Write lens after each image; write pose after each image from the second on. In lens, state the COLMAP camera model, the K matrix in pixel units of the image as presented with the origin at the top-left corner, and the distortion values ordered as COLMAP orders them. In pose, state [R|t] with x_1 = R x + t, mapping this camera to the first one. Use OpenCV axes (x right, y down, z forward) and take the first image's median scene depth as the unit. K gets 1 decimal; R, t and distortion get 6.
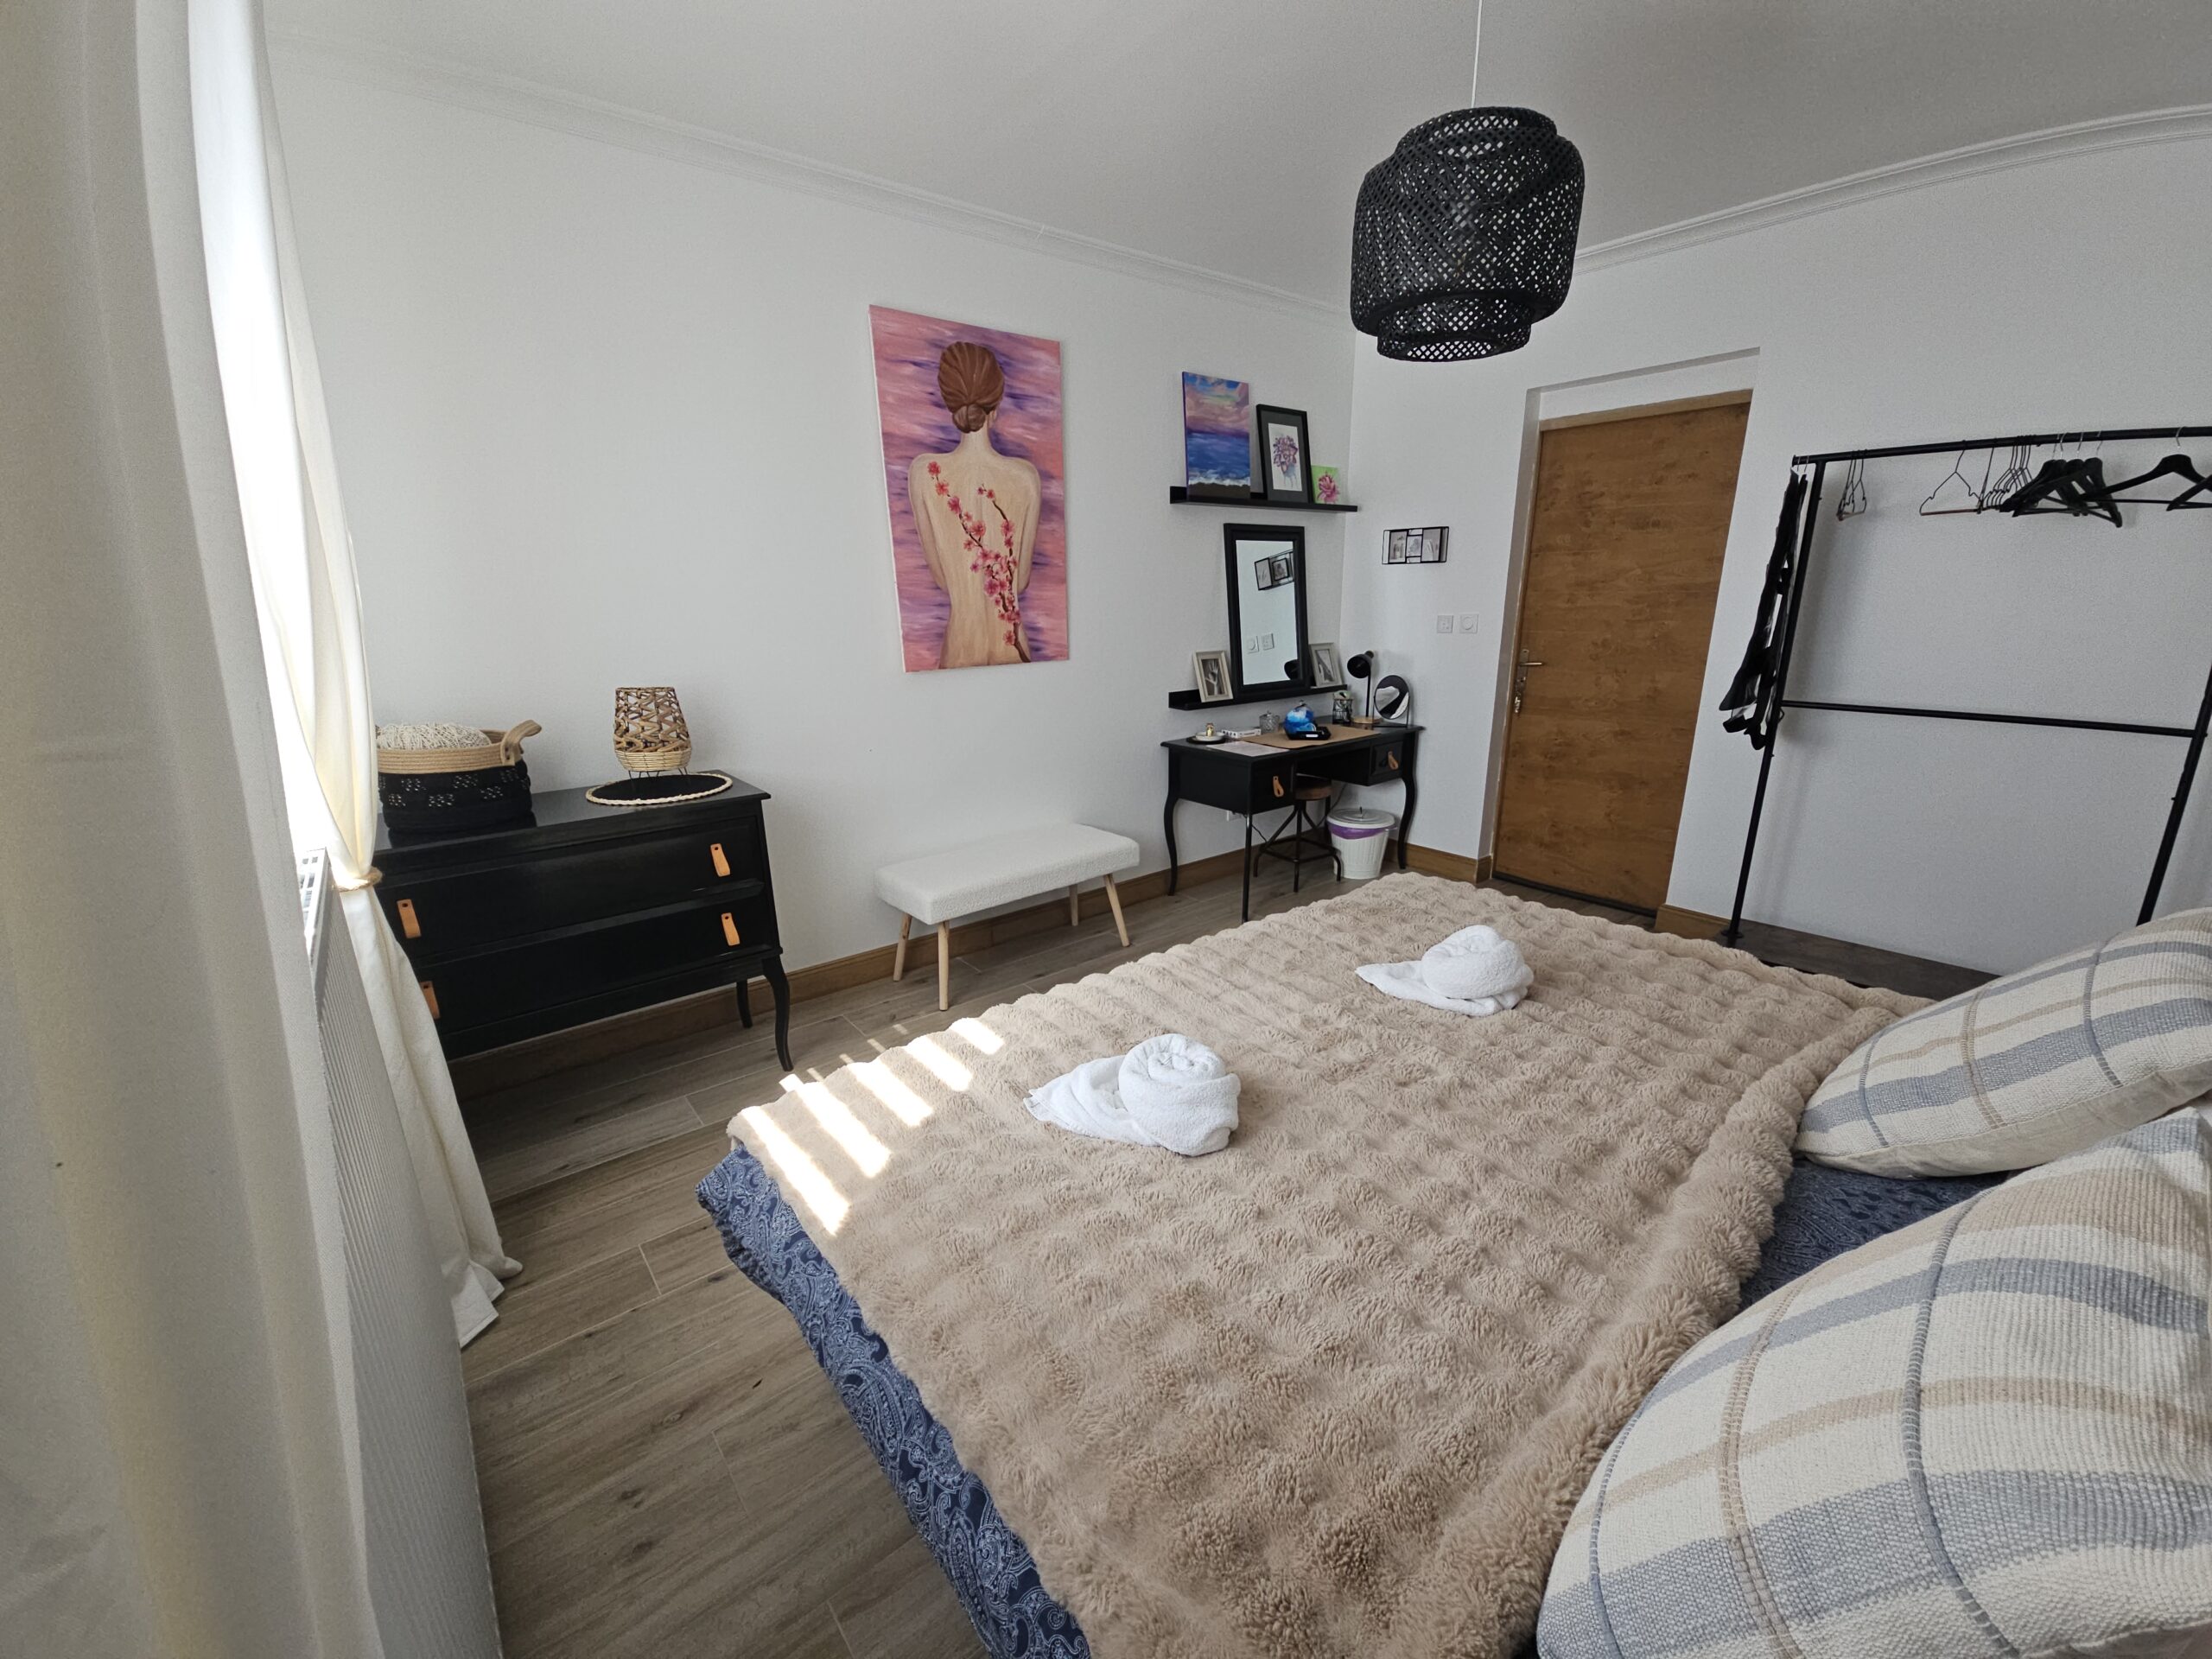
lens RADIAL K [[907.4, 0, 1102.8], [0, 907.4, 827.1], [0, 0, 1]] dist [0.001874, -0.000042]
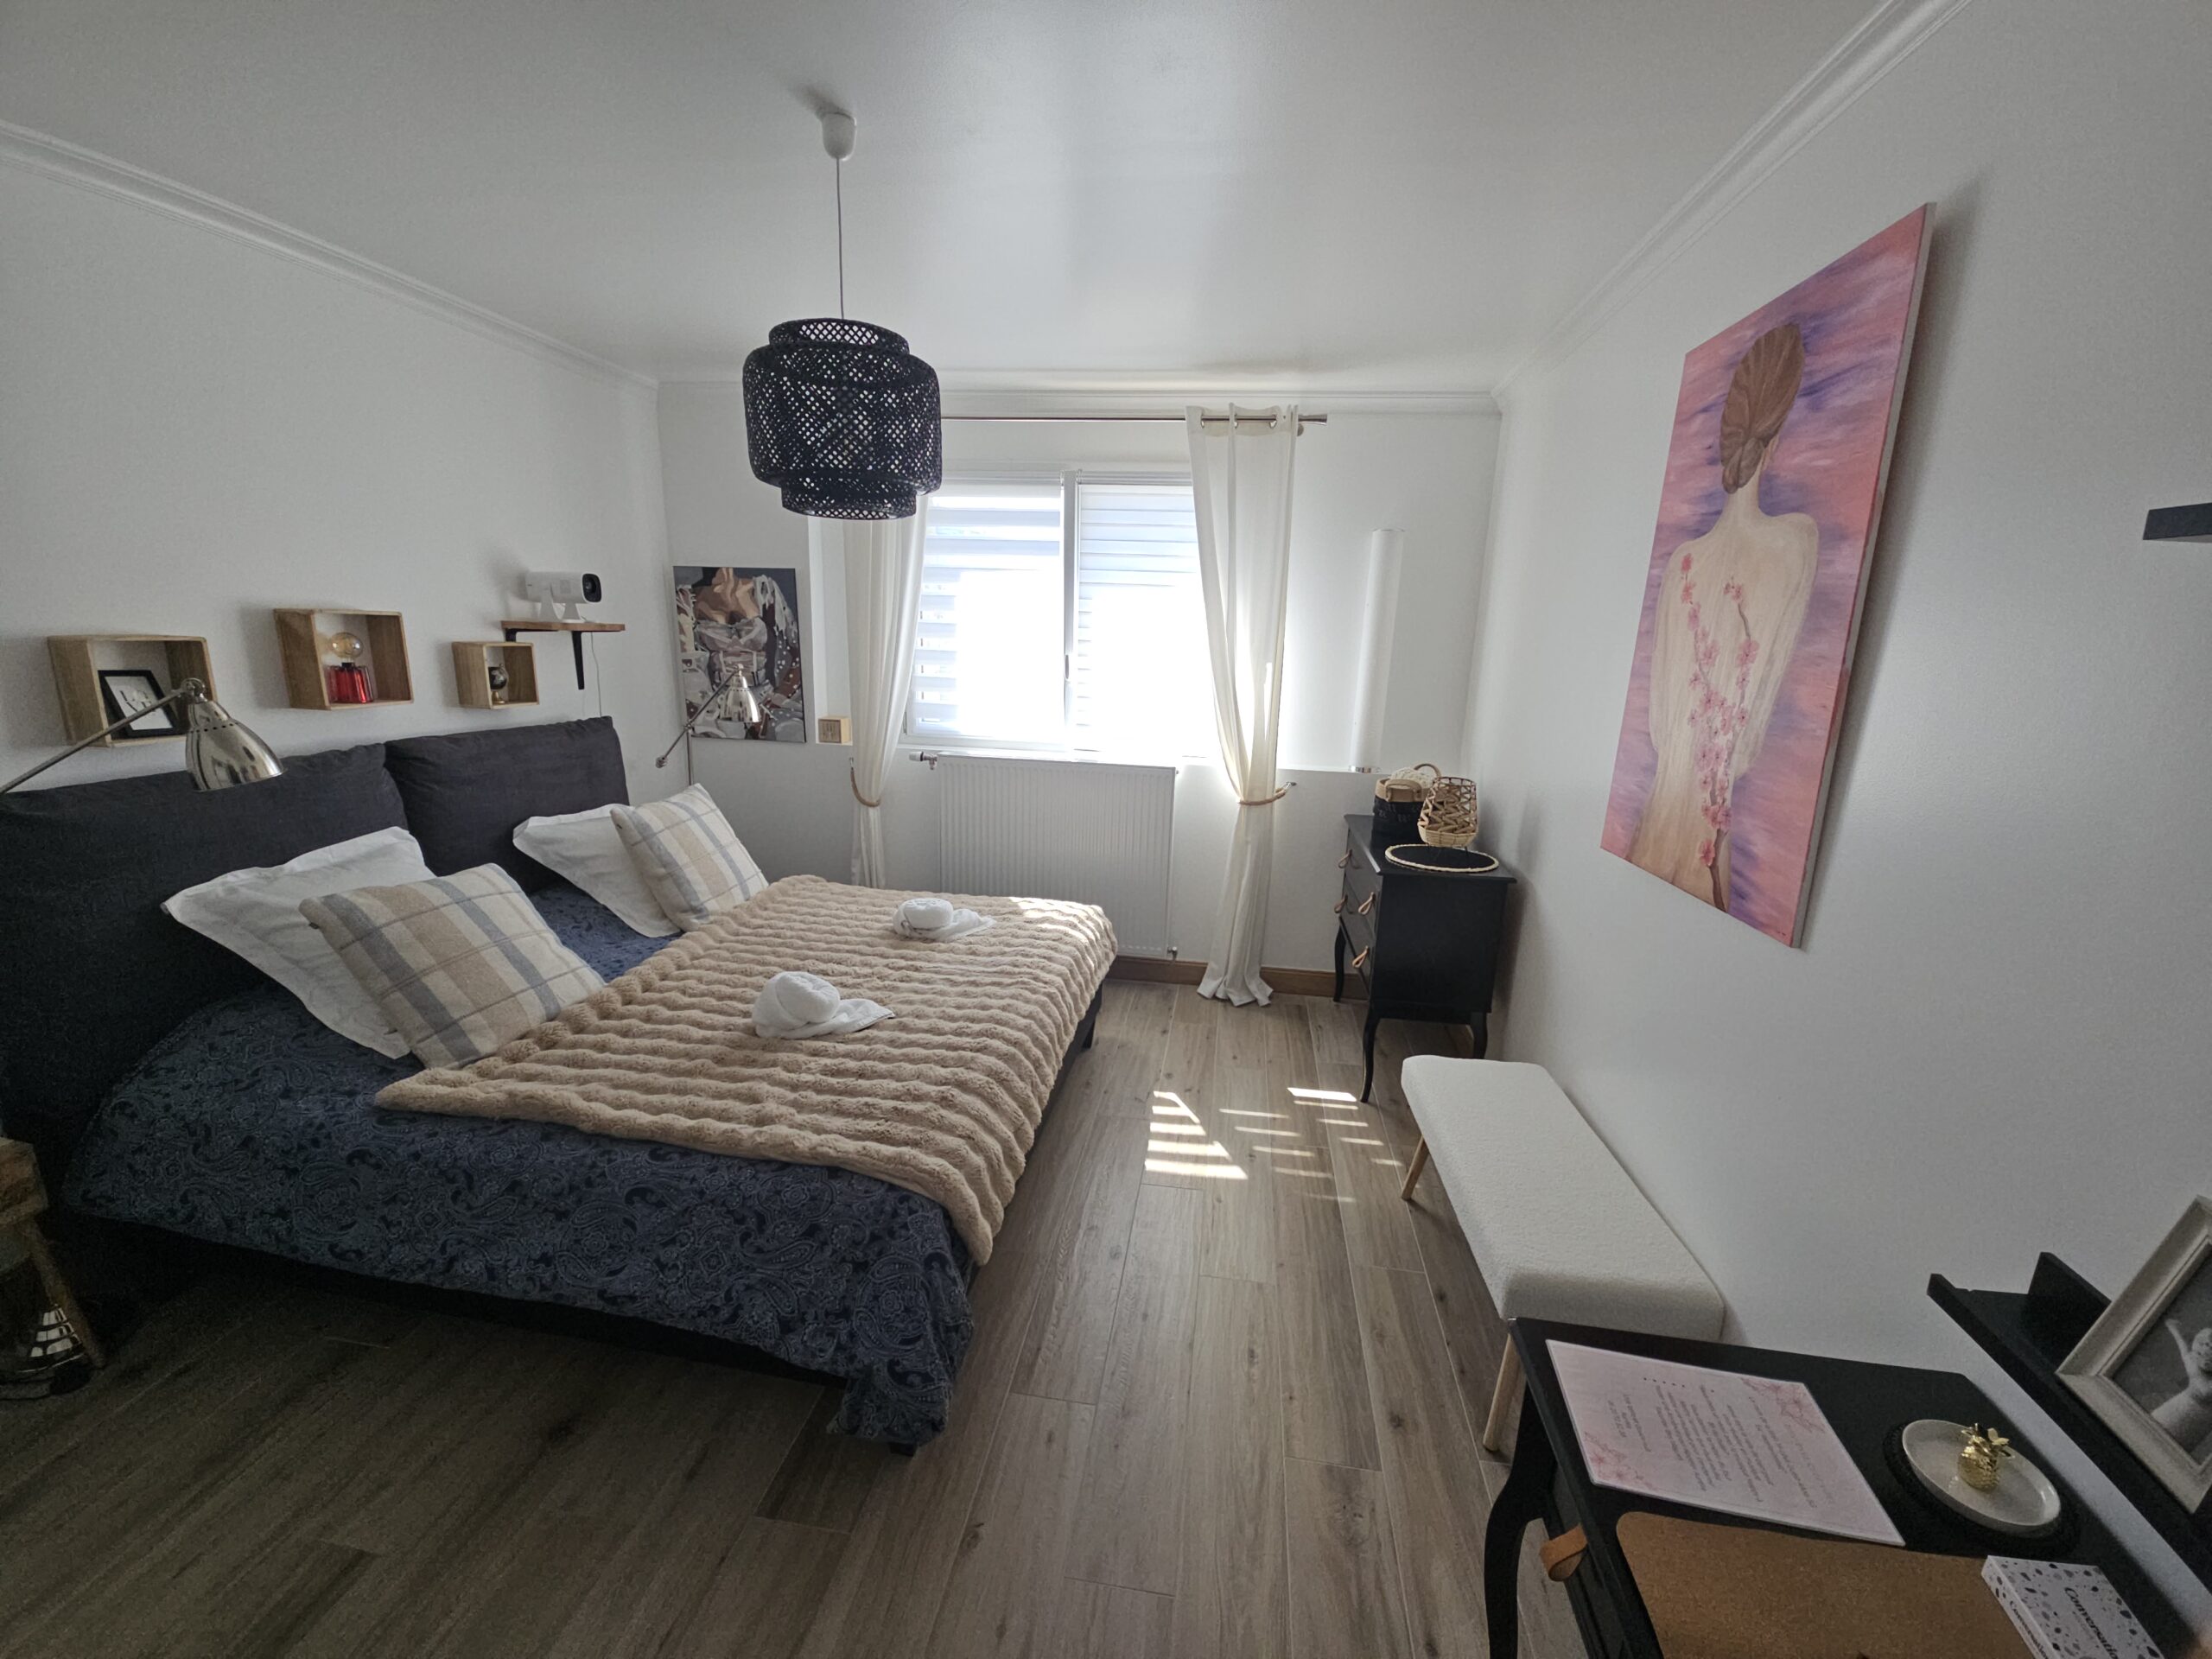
lens RADIAL K [[907.4, 0, 1108.5], [0, 907.4, 829.9], [0, 0, 1]] dist [0.001874, -0.000042]
pose [[-0.740831, 0.127907, -0.659400, 0.522938], [-0.203287, 0.892966, 0.401604, -0.374735], [0.640190, 0.431568, -0.635536, 1.145411]]
